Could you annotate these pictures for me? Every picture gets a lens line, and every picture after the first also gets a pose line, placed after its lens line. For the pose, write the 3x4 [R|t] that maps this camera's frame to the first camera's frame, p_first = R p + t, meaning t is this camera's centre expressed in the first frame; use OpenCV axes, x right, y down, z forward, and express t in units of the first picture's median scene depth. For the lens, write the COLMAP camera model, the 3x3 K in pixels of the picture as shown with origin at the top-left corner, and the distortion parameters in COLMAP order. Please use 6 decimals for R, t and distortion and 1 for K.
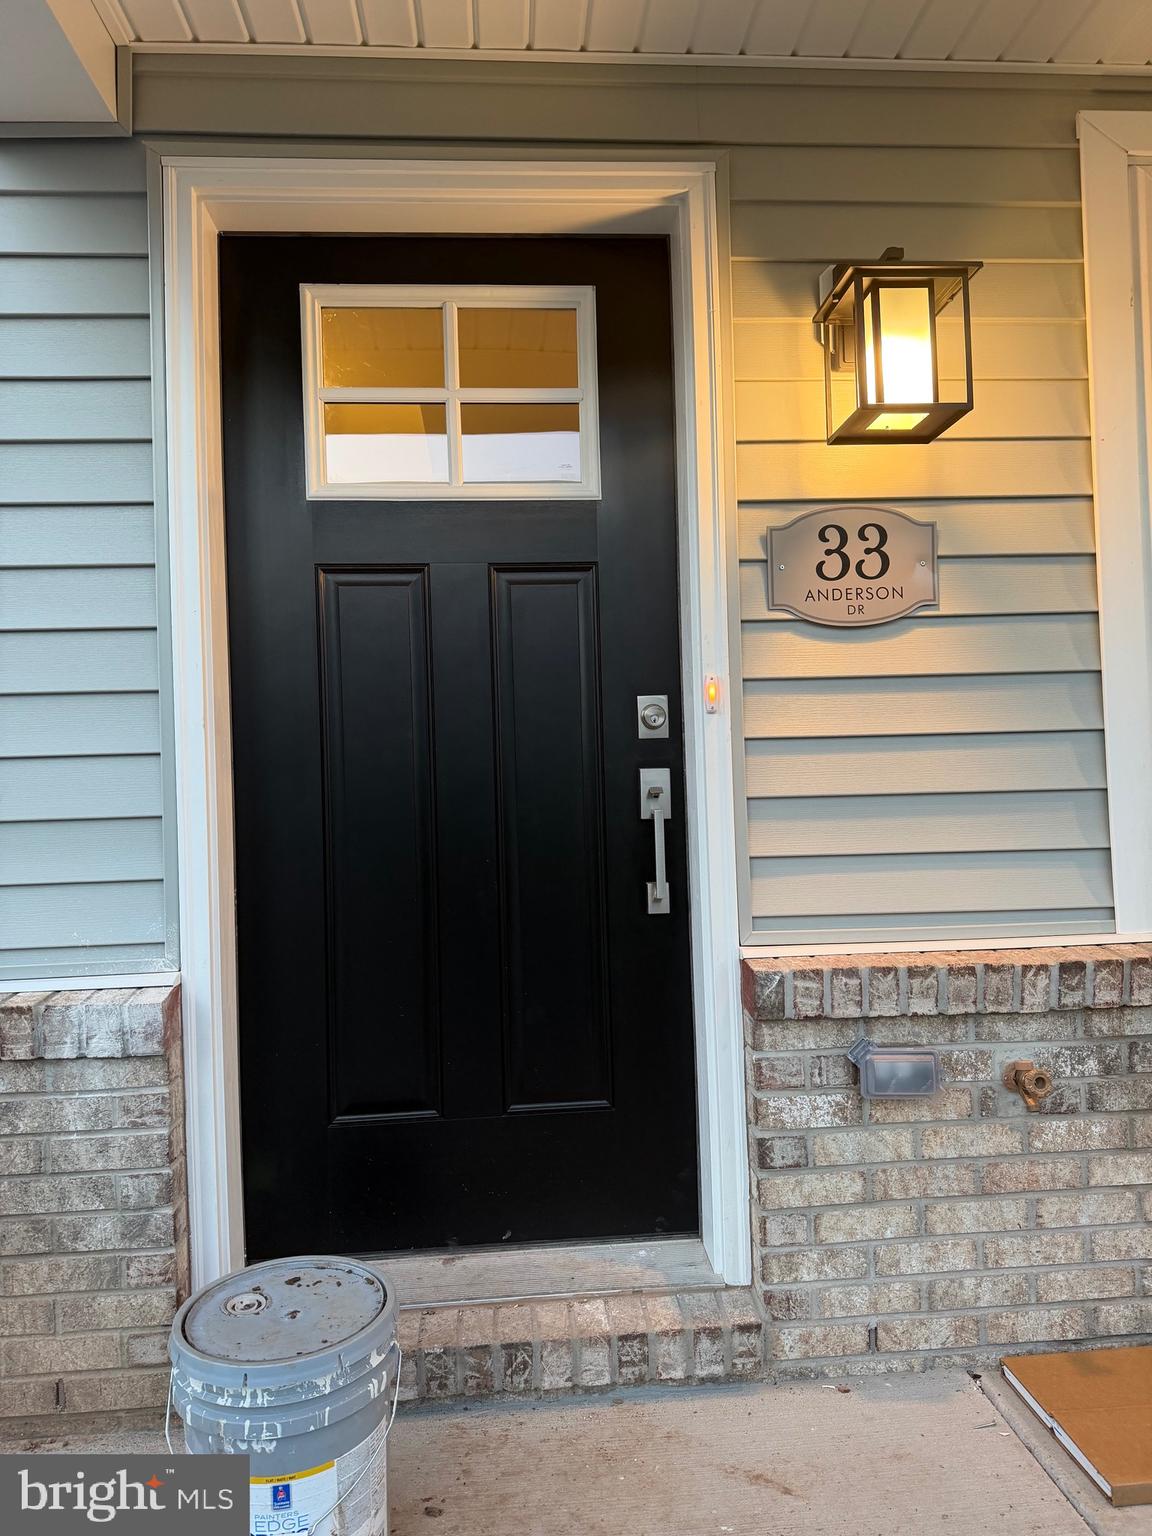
lens RADIAL K [[1069.7, 0, 576.0], [0, 1069.7, 768.0], [0, 0, 1]] dist [0.115140, -0.146700]
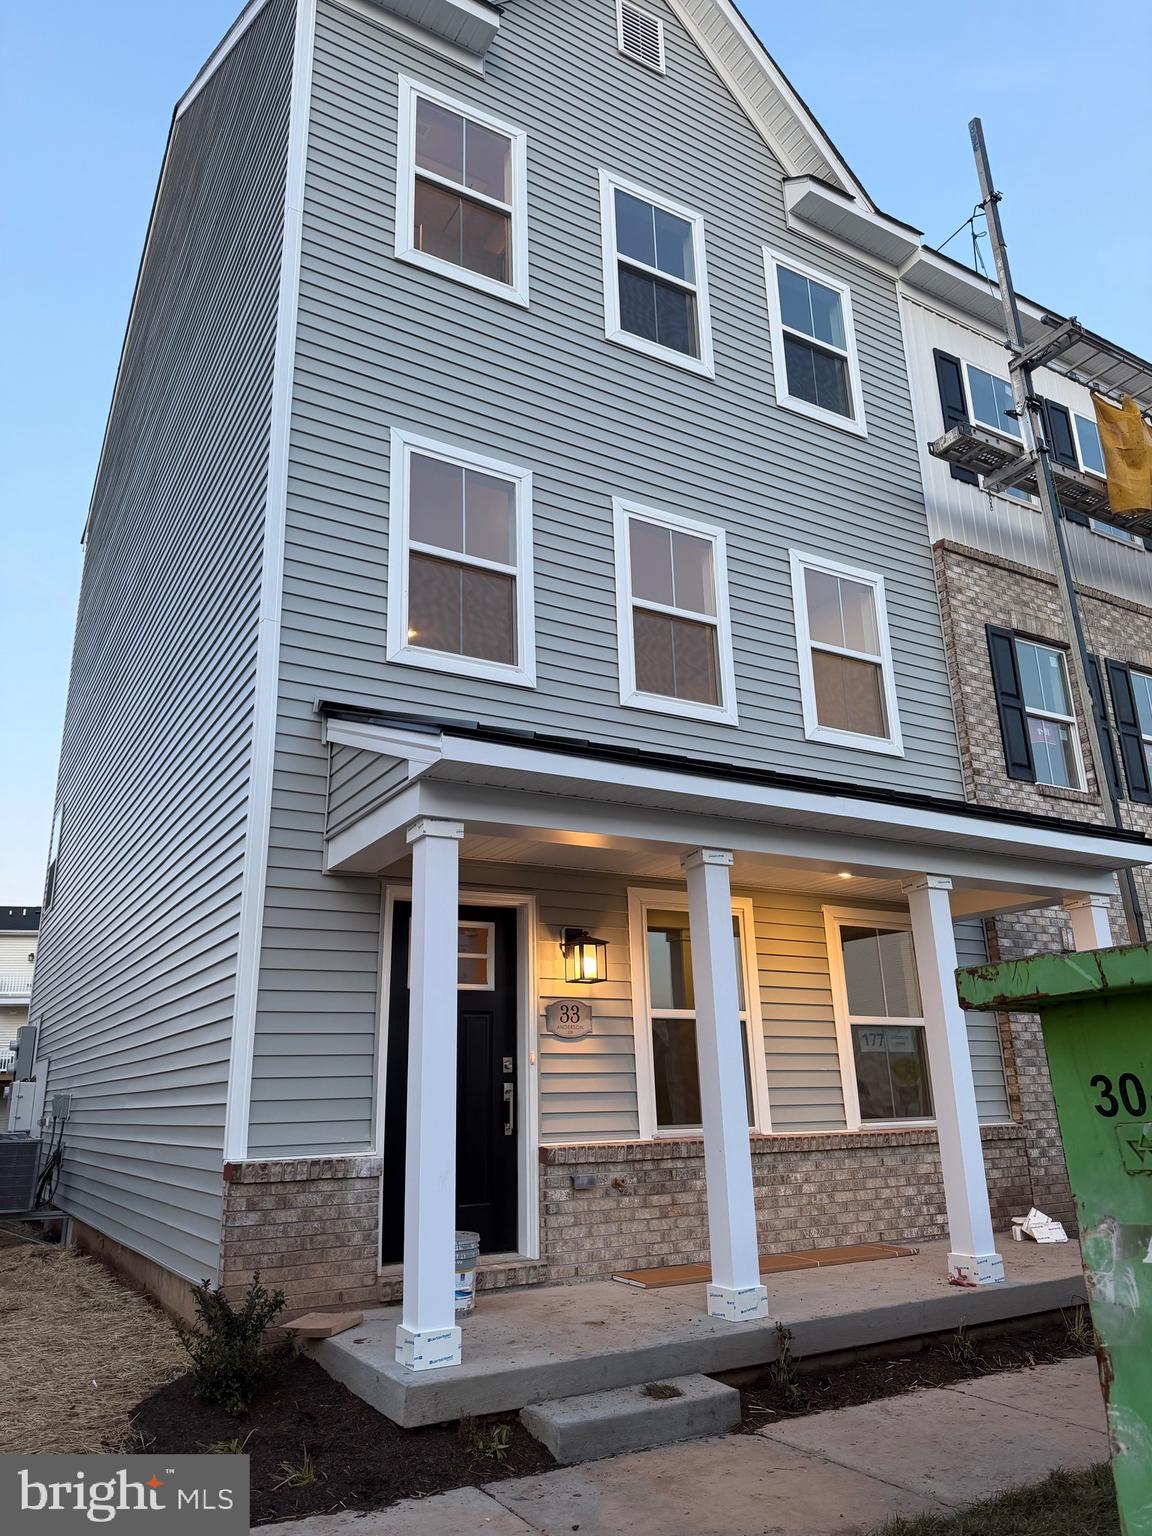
lens RADIAL K [[1088.2, 0, 573.6], [0, 1088.2, 760.3], [0, 0, 1]] dist [0.069759, -0.095377]
pose [[0.898458, 0.135834, 0.417520, -1.269217], [-0.007083, 0.955301, -0.295551, 0.044753], [-0.439003, 0.262582, 0.859259, -2.131222]]
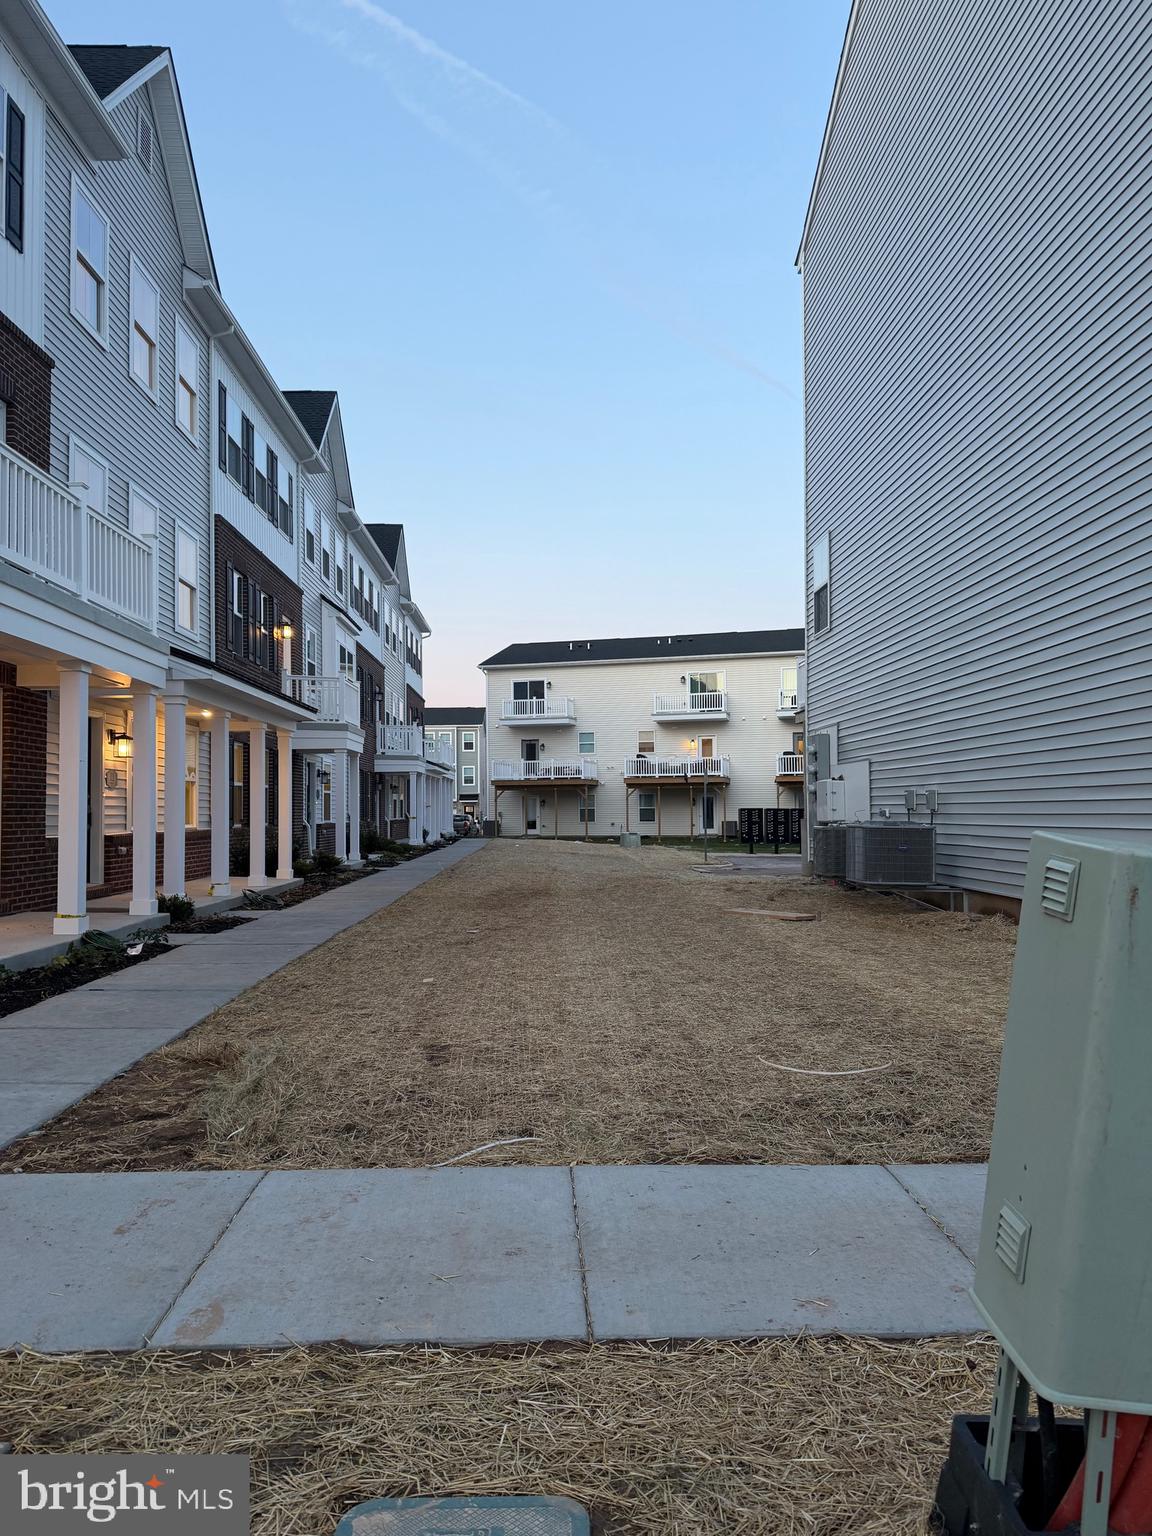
lens RADIAL K [[1069.7, 0, 576.0], [0, 1069.7, 768.0], [0, 0, 1]] dist [0.115140, -0.146700]
pose [[0.075861, 0.056724, 0.995504, -6.319528], [-0.006861, 0.998387, -0.056365, 0.127469], [-0.997095, -0.002554, 0.076128, -2.410489]]
